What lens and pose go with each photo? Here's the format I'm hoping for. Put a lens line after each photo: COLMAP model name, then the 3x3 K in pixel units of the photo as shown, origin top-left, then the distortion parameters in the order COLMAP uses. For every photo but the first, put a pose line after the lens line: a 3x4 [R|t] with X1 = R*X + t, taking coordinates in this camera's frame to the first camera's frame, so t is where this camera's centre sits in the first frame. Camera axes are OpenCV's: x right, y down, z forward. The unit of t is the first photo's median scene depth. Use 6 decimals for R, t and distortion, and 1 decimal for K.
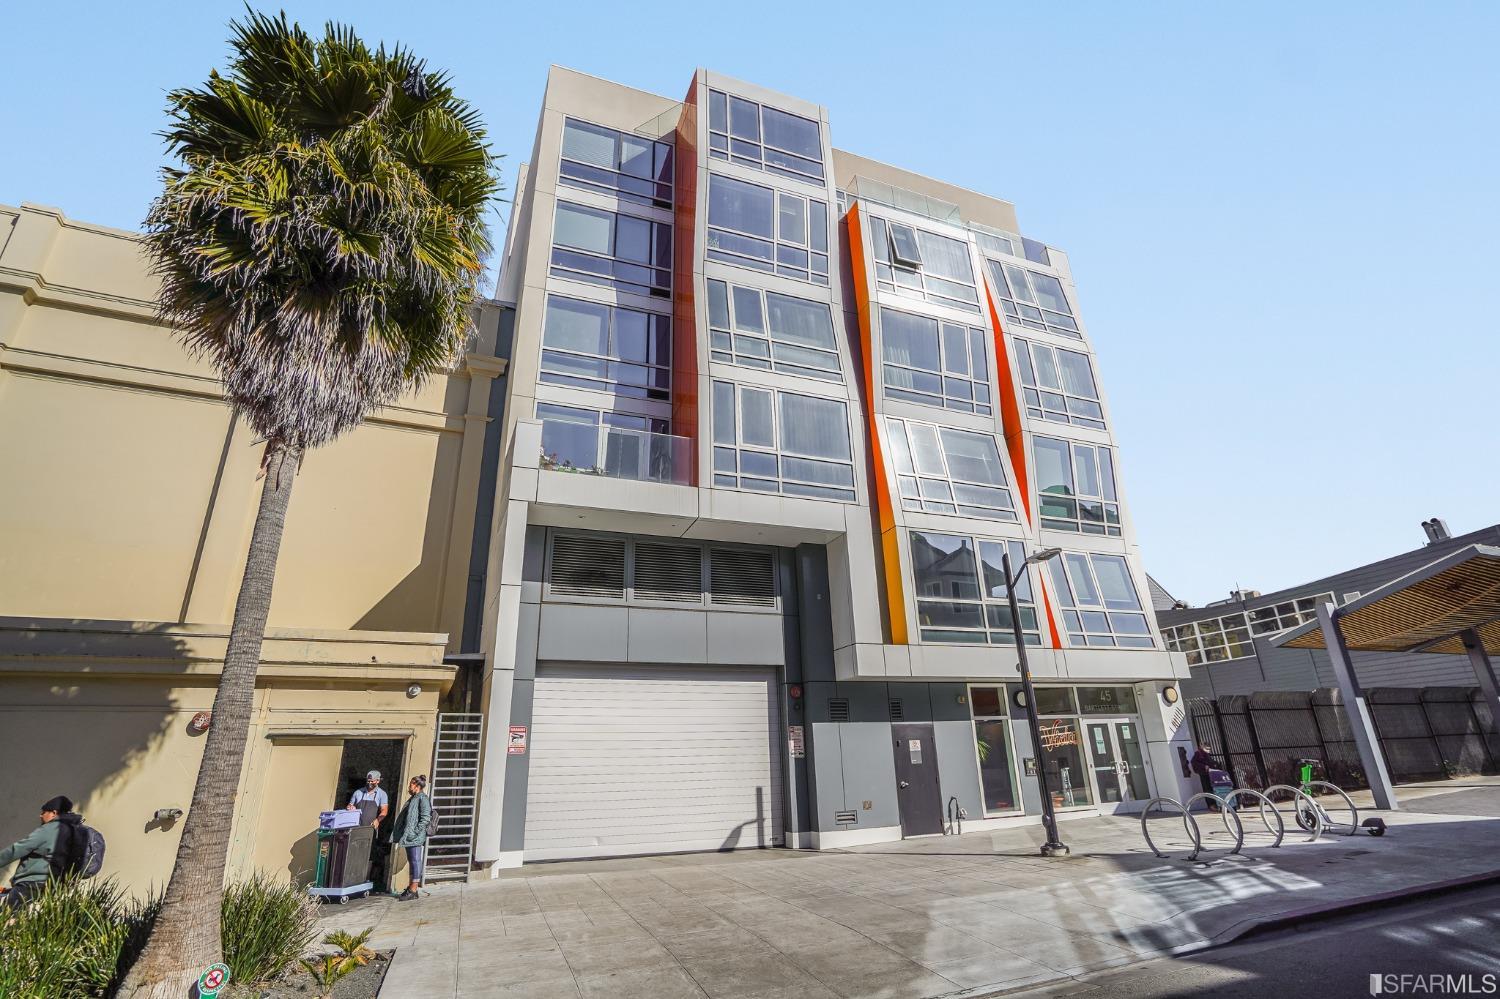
lens RADIAL K [[695.2, 0, 740.4], [0, 695.2, 500.6], [0, 0, 1]] dist [-0.067959, 0.030632]
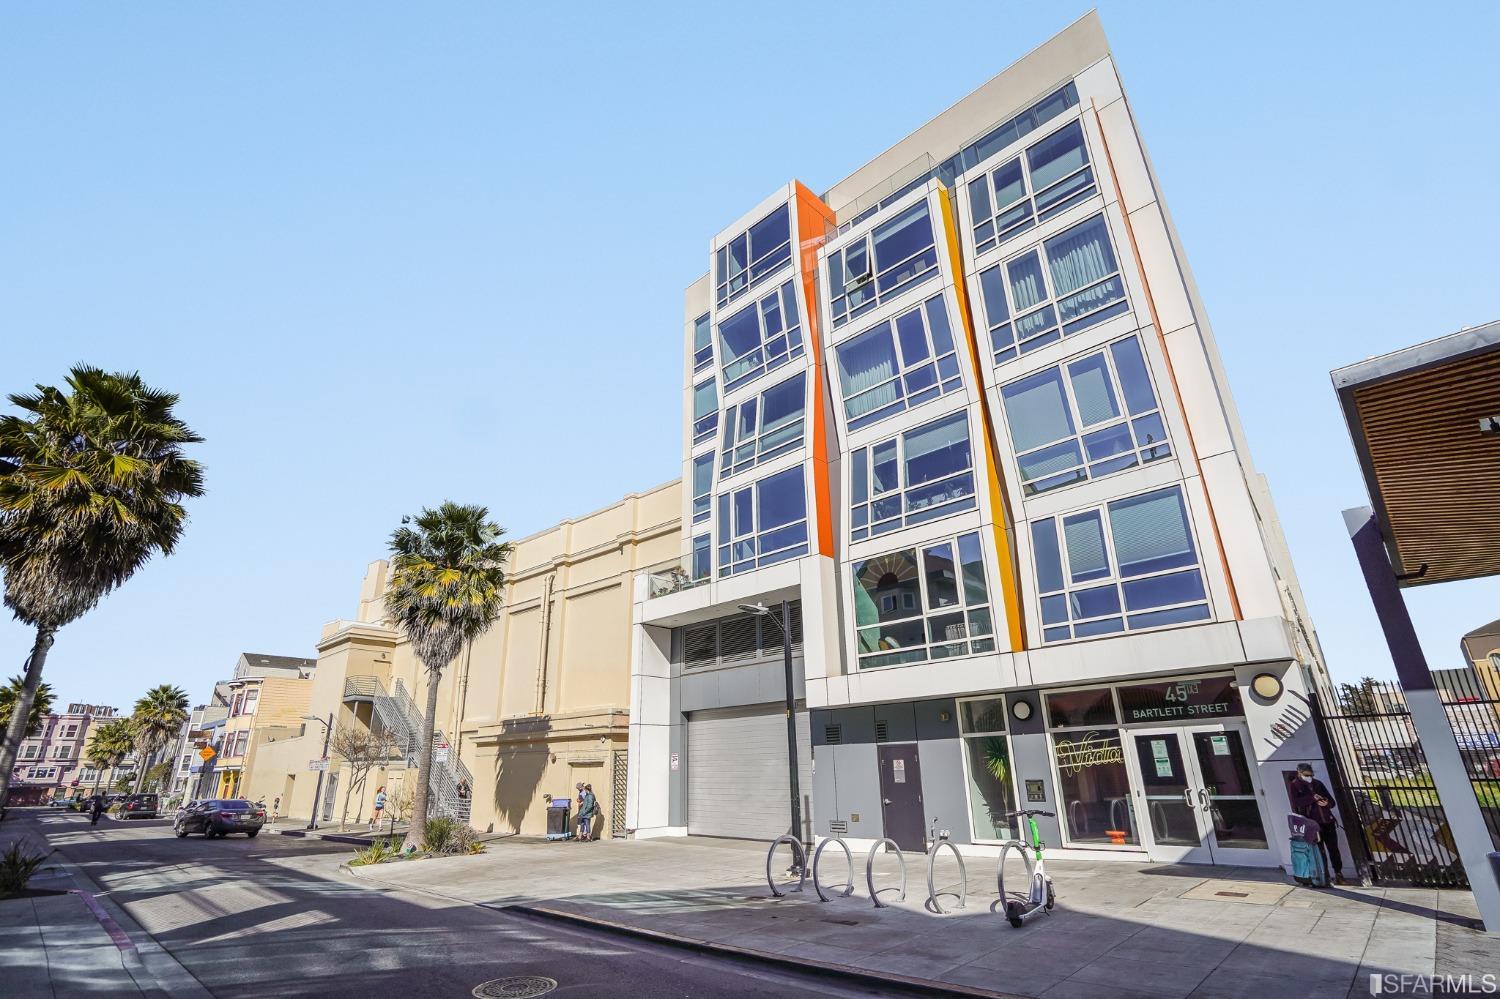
lens RADIAL K [[695.2, 0, 740.4], [0, 695.2, 500.6], [0, 0, 1]] dist [-0.067959, 0.030632]
pose [[0.424223, -0.308800, -0.851280, 1.128707], [0.332927, 0.927409, -0.170506, 0.079443], [0.842137, -0.211081, 0.496236, 0.353817]]
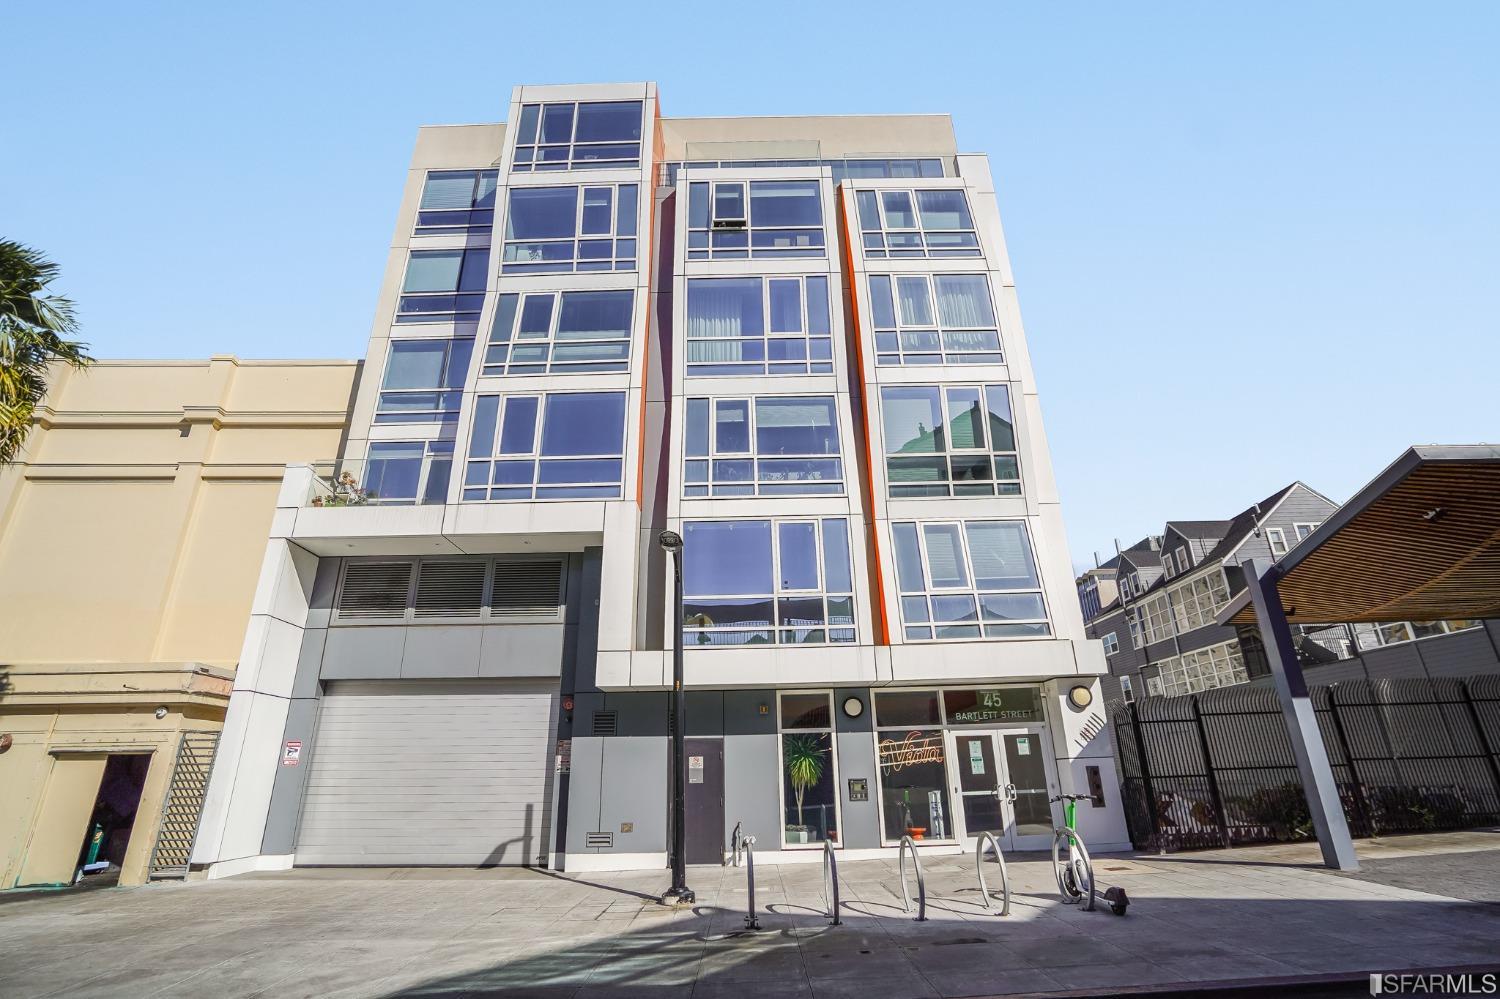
lens RADIAL K [[695.2, 0, 740.4], [0, 695.2, 500.6], [0, 0, 1]] dist [-0.067959, 0.030632]
pose [[0.934143, -0.122772, -0.335118, 0.627691], [0.121854, 0.992261, -0.023851, 0.047414], [0.335453, -0.018555, 0.941874, 0.181917]]
